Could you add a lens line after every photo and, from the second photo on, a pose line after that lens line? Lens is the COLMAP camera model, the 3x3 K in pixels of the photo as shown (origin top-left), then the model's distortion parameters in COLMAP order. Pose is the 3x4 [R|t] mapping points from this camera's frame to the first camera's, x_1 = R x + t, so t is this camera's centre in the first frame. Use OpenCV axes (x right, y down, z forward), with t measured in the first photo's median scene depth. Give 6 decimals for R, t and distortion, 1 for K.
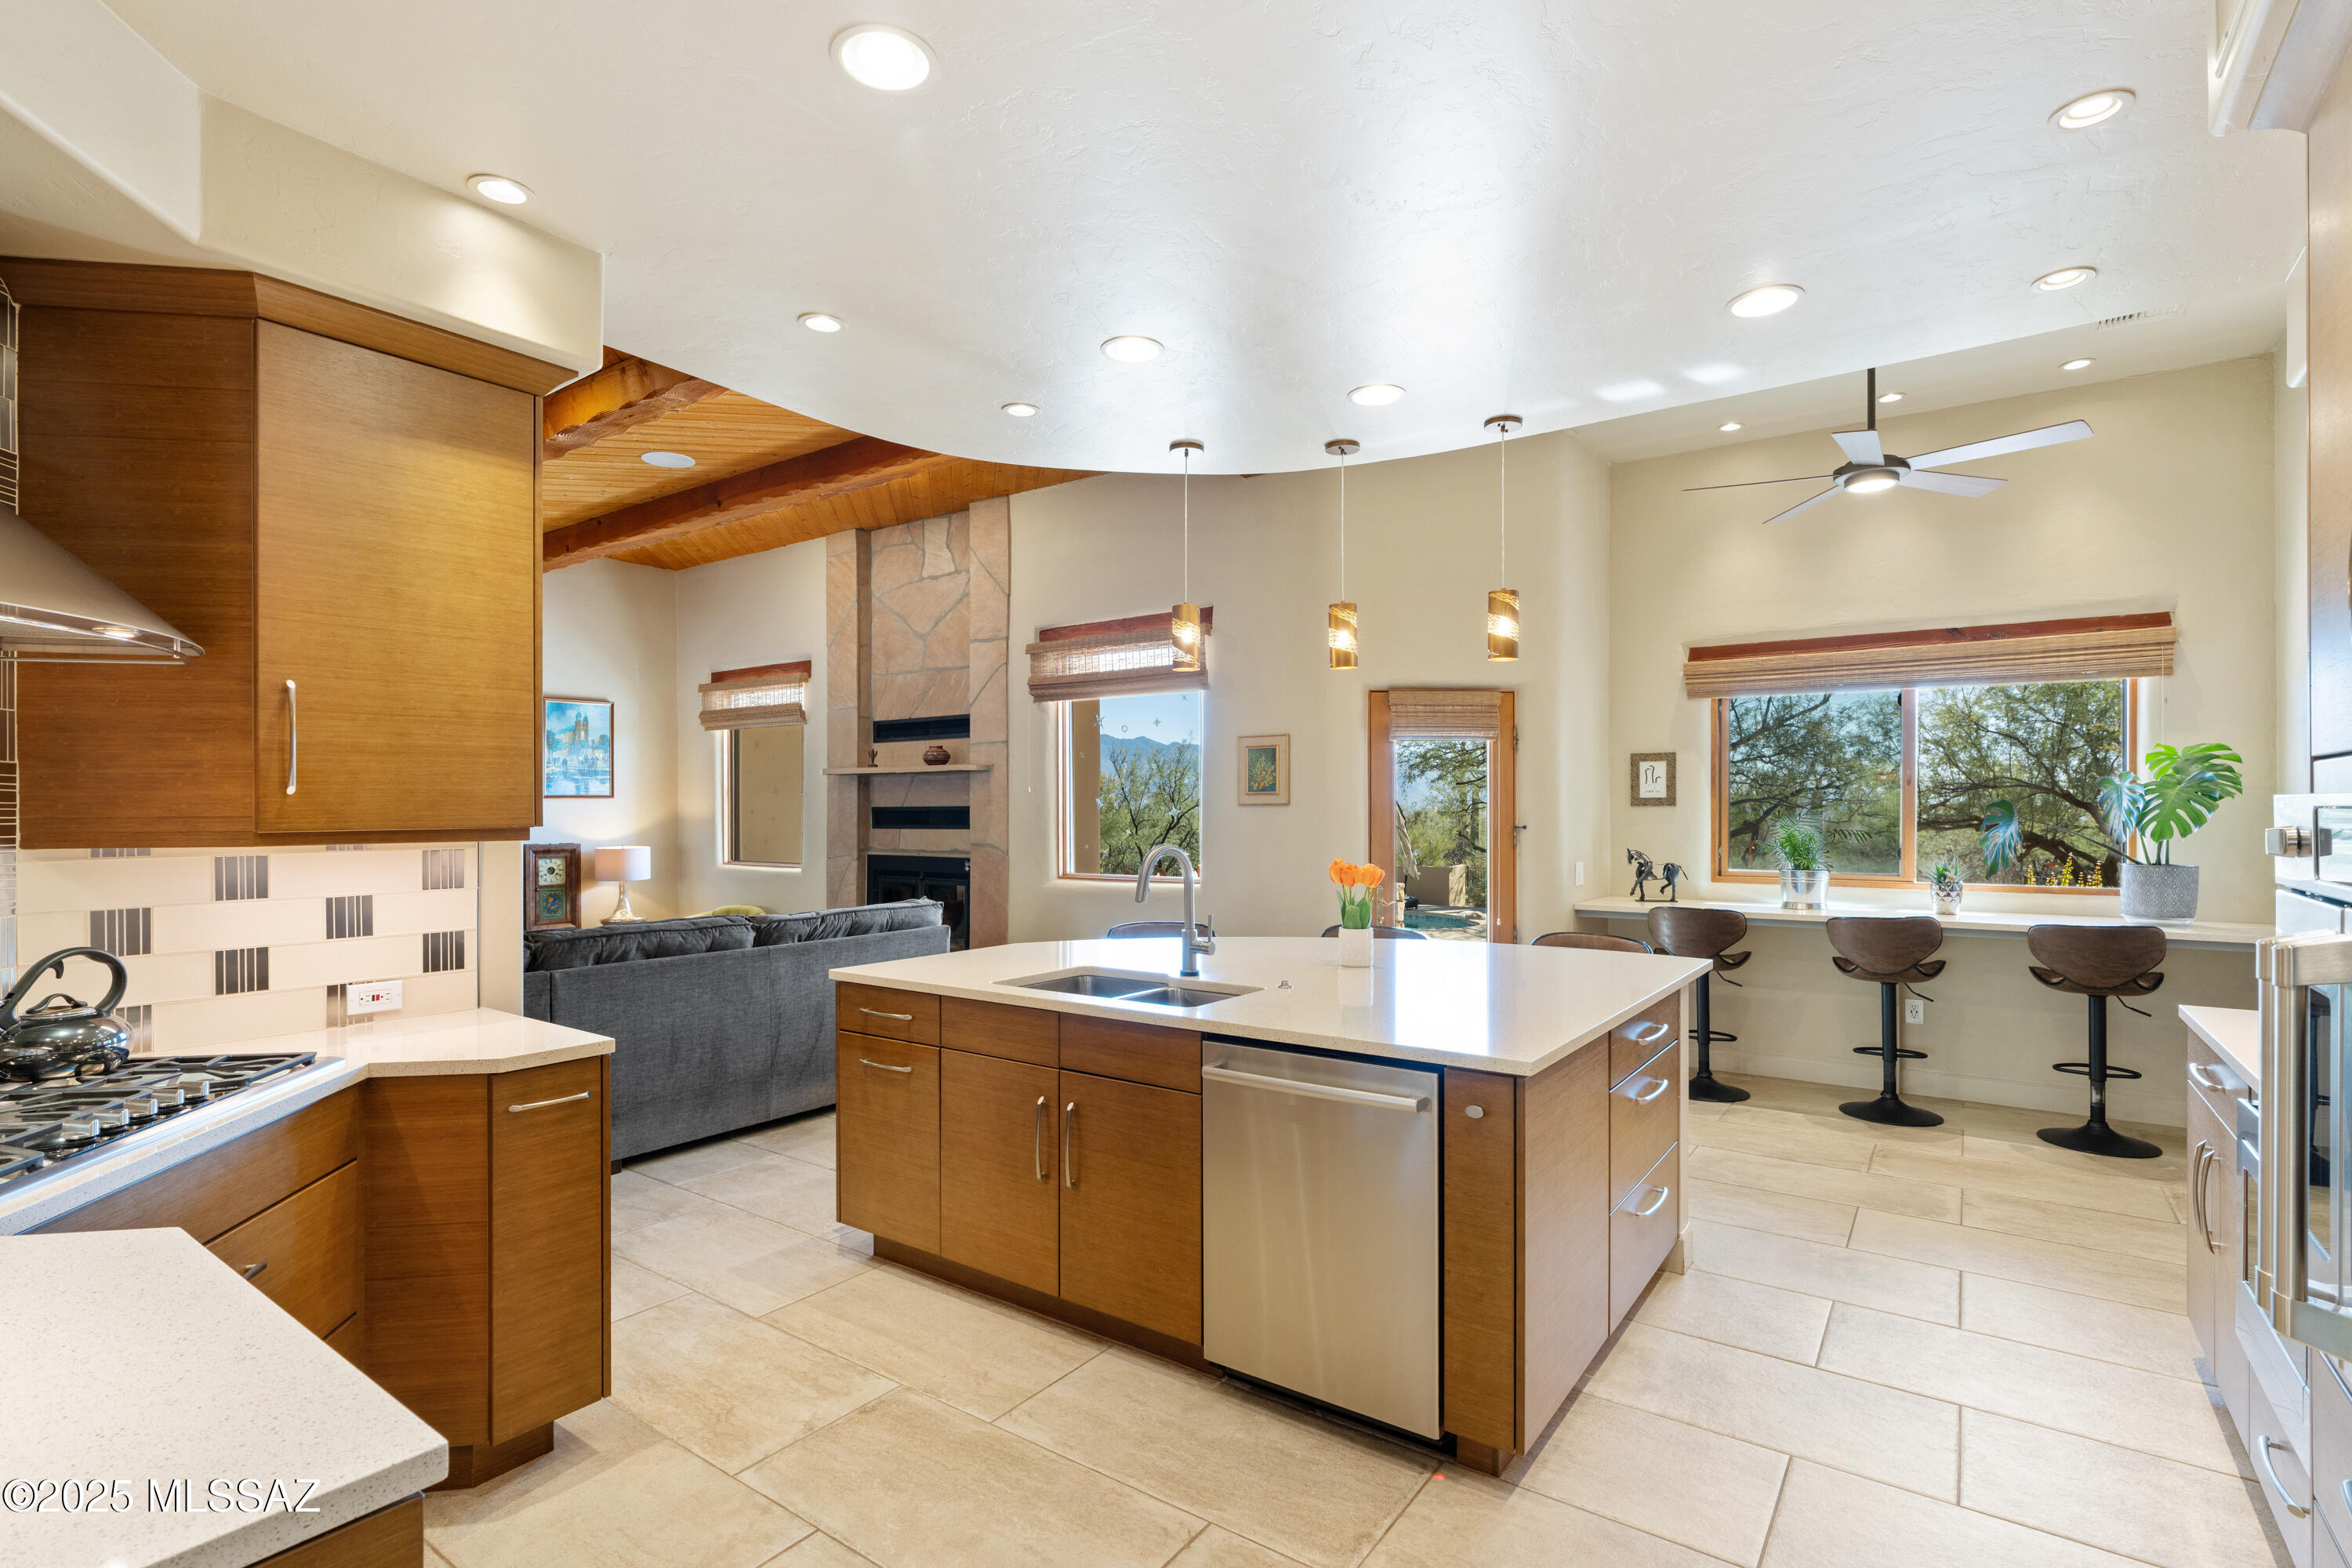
lens RADIAL K [[1125.2, 0, 1177.6], [0, 1125.2, 802.9], [0, 0, 1]] dist [-0.012660, 0.000032]
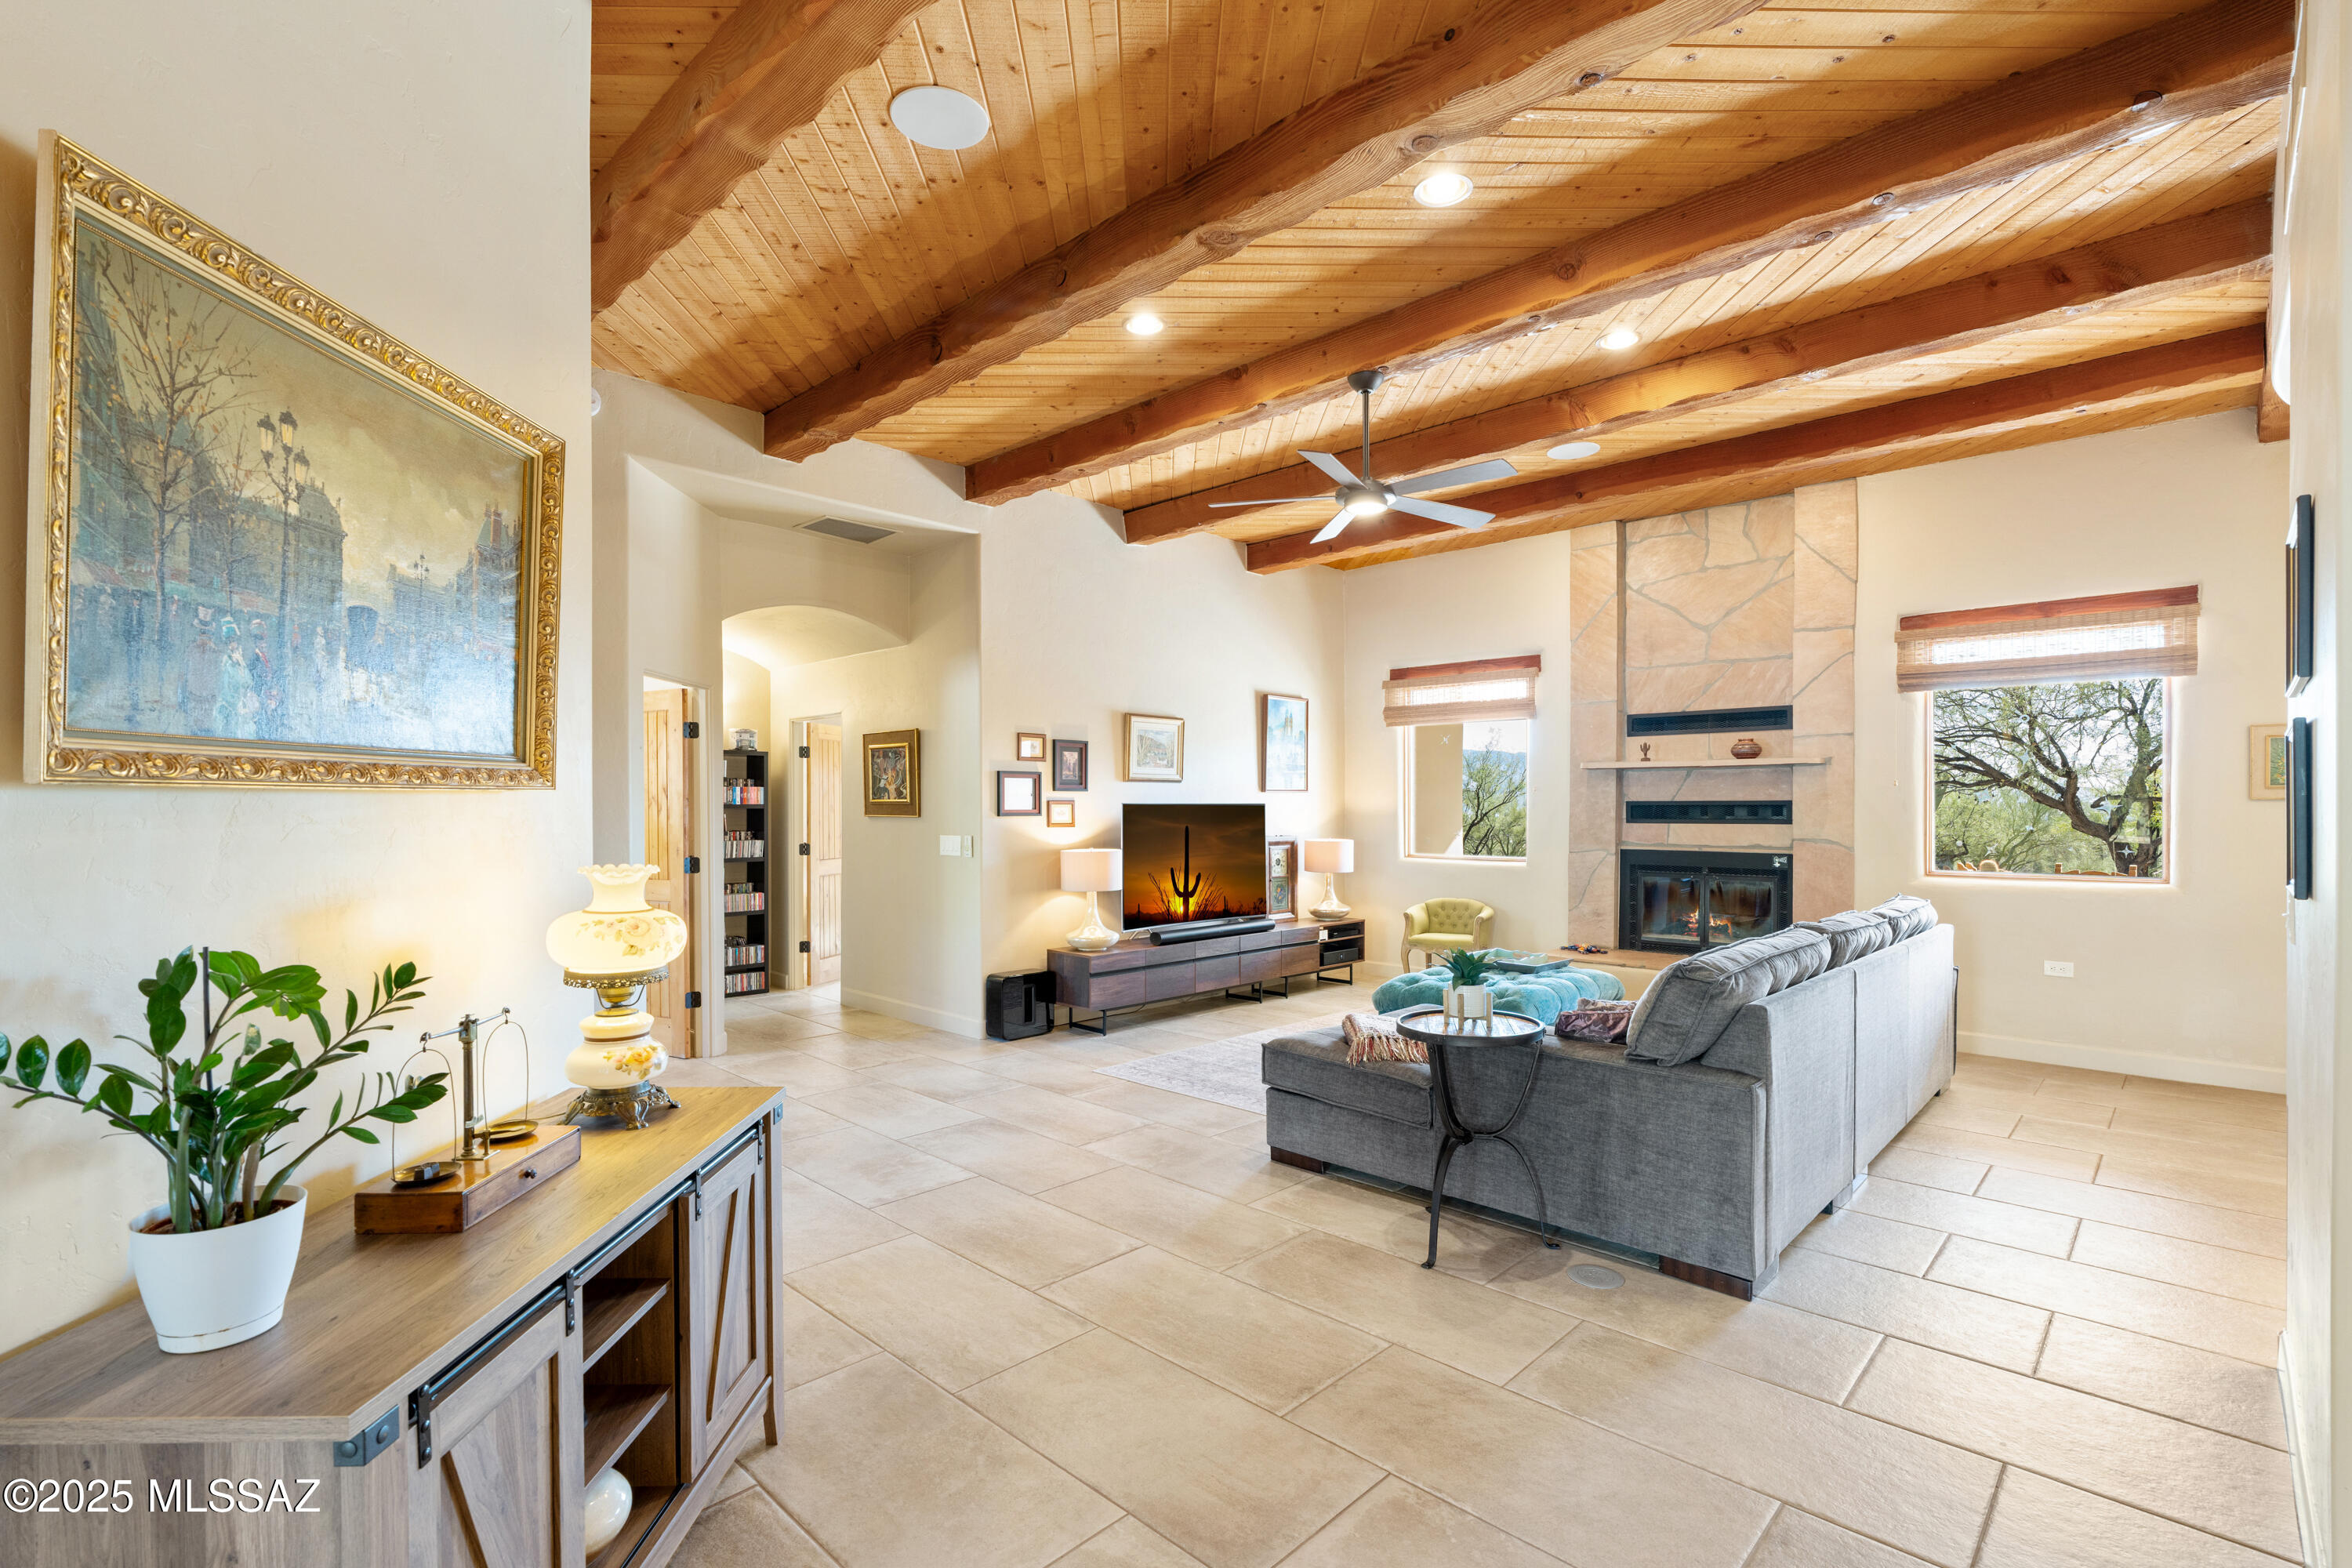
lens RADIAL K [[1060.9, 0, 1194.1], [0, 1060.9, 806.5], [0, 0, 1]] dist [-0.002974, -0.000537]
pose [[0.992495, -0.000878, -0.122279, -0.547627], [0.002305, 0.999931, 0.011531, -0.003600], [0.122260, -0.011726, 0.992429, 0.024121]]
